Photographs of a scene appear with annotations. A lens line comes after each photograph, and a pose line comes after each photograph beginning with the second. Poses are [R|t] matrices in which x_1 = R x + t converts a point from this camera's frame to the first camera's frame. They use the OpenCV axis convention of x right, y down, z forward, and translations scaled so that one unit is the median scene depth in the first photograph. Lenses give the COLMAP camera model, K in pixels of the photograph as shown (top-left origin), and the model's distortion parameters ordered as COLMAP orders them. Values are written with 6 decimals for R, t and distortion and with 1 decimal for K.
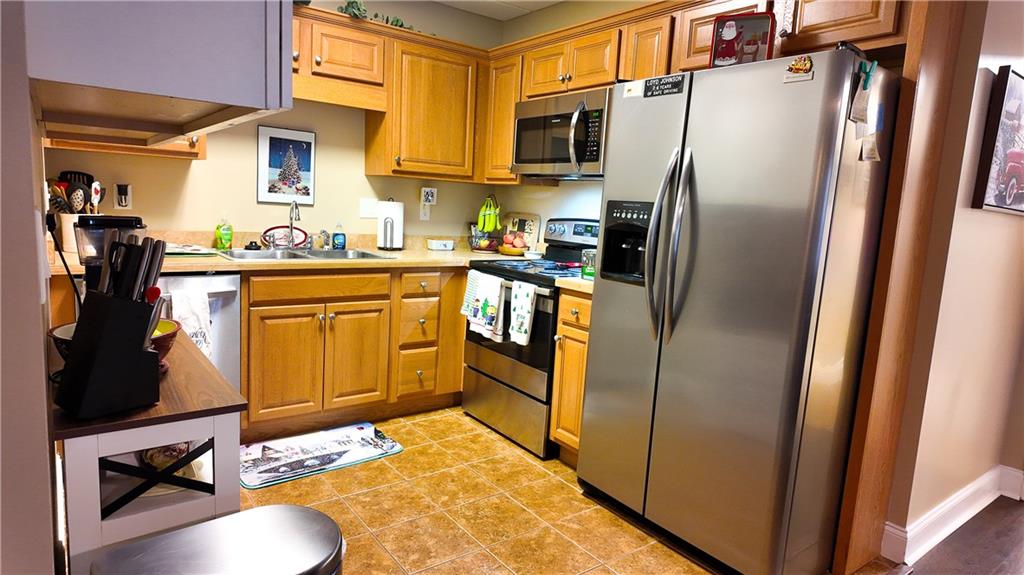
lens RADIAL K [[602.3, 0, 514.5], [0, 602.3, 292.1], [0, 0, 1]] dist [-0.003285, -0.002986]
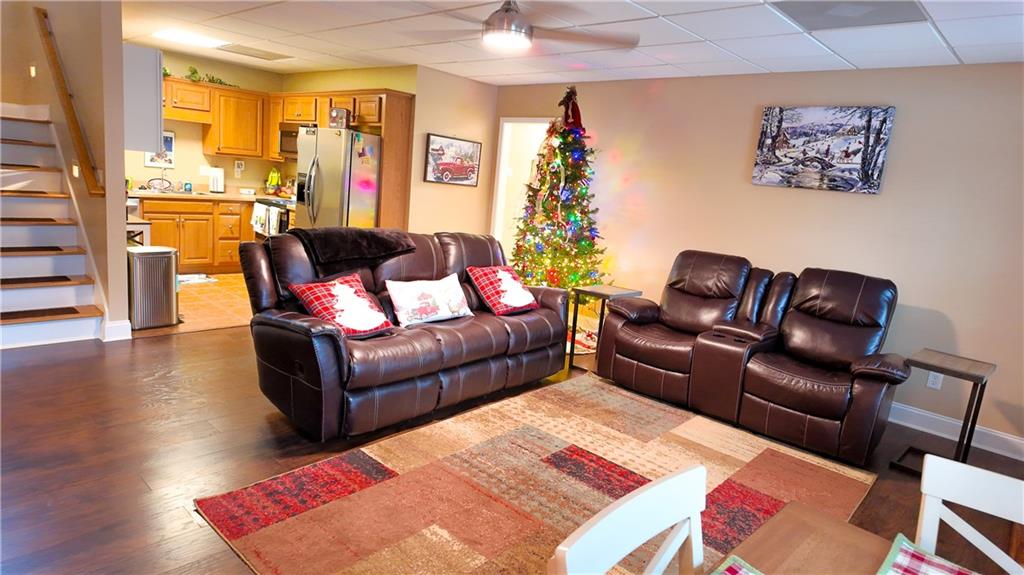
lens RADIAL K [[602.3, 0, 509.2], [0, 602.3, 280.4], [0, 0, 1]] dist [-0.003285, -0.002986]
pose [[0.984131, 0.005931, 0.177346, 0.424081], [-0.012900, 0.999188, 0.038167, 0.141072], [-0.176976, -0.039849, 0.983408, -1.217491]]
